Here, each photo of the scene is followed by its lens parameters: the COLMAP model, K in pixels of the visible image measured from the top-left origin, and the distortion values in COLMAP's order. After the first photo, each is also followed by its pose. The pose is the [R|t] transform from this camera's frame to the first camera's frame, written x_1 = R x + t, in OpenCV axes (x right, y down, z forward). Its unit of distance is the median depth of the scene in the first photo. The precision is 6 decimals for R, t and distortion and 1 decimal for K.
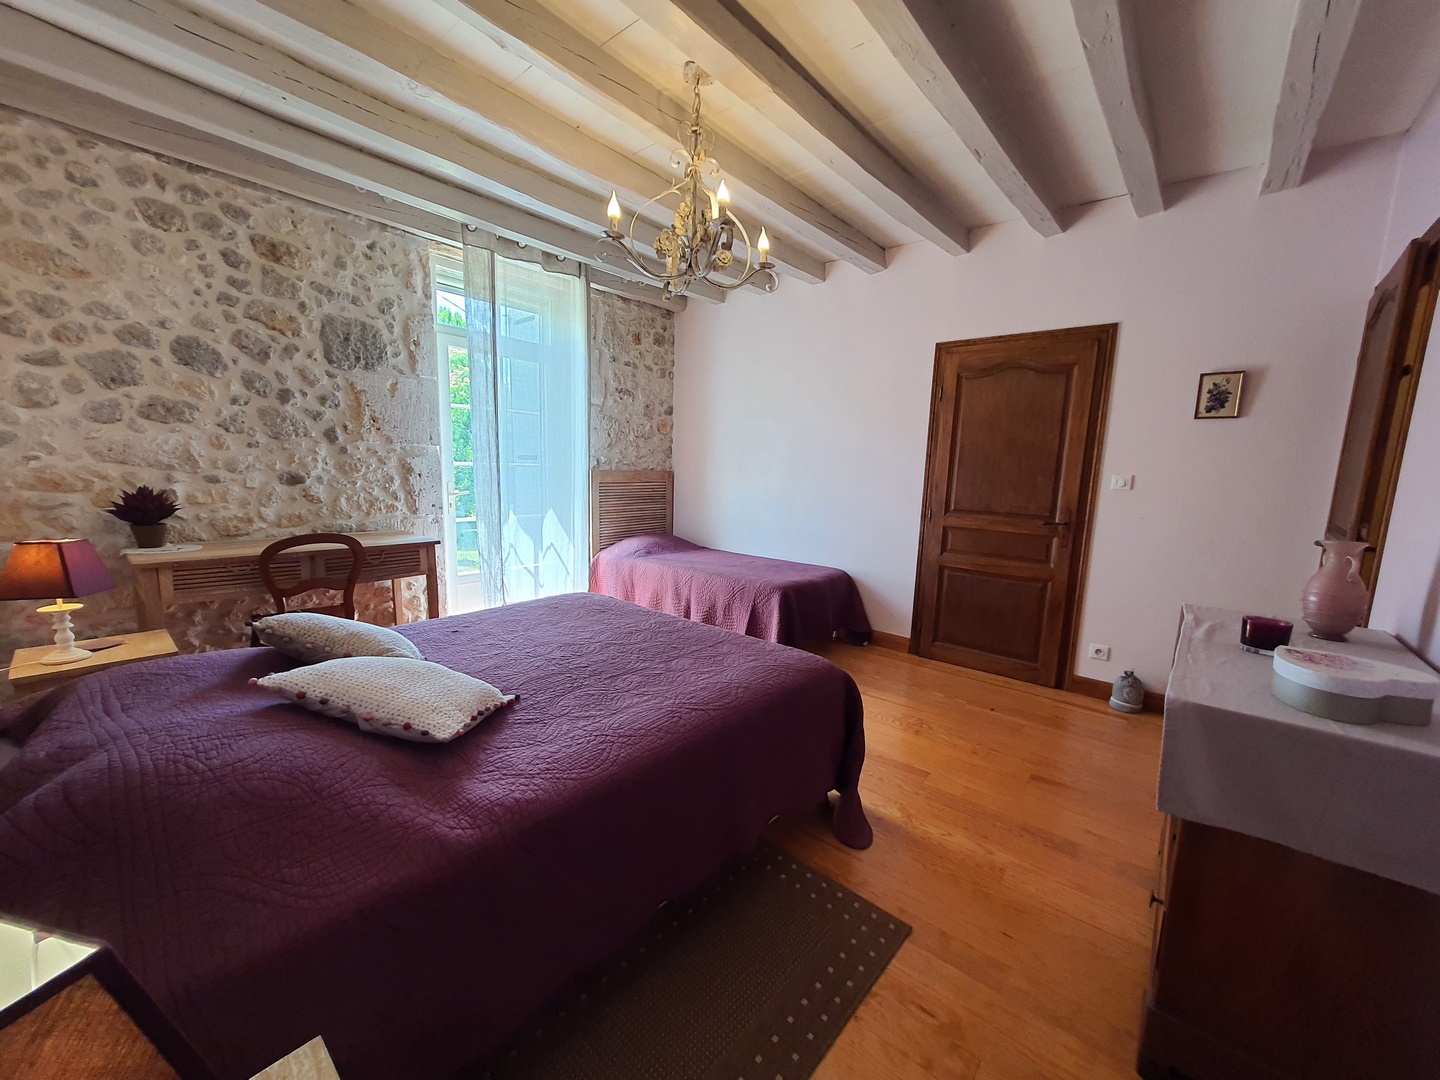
lens RADIAL K [[560.9, 0, 730.9], [0, 560.9, 547.4], [0, 0, 1]] dist [0.001891, -0.000059]
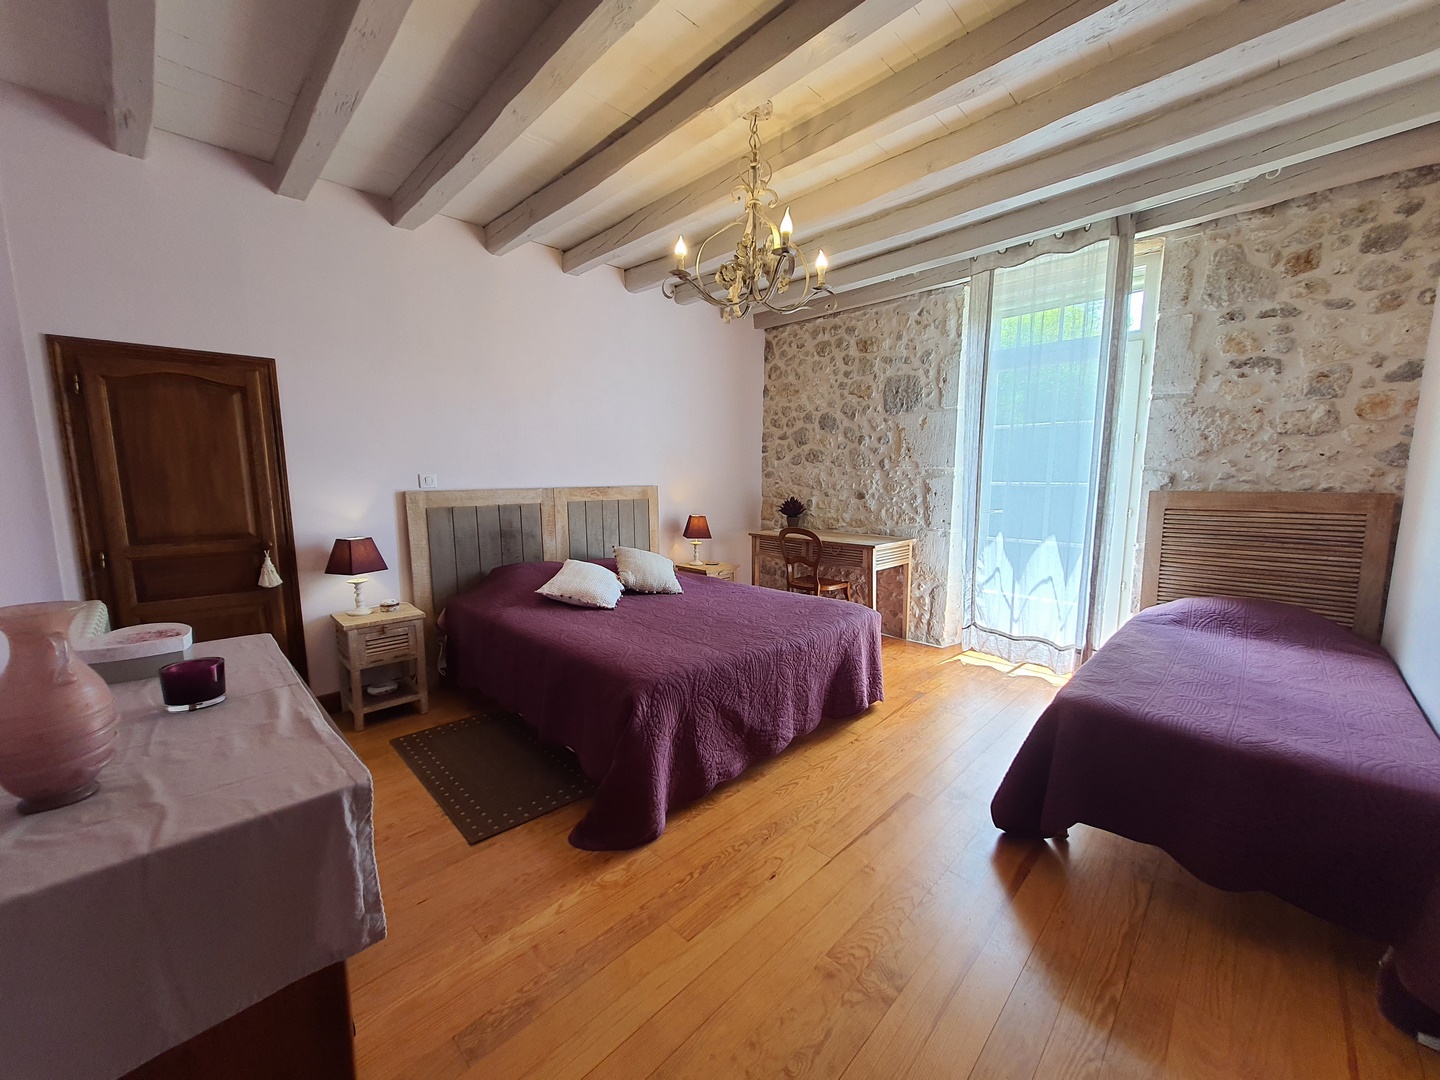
lens RADIAL K [[560.9, 0, 730.9], [0, 560.9, 547.4], [0, 0, 1]] dist [0.001891, -0.000059]
pose [[-0.077024, 0.097987, -0.992203, 0.714680], [-0.146548, 0.983238, 0.108478, -0.094646], [0.986200, 0.153761, -0.061373, 0.758757]]
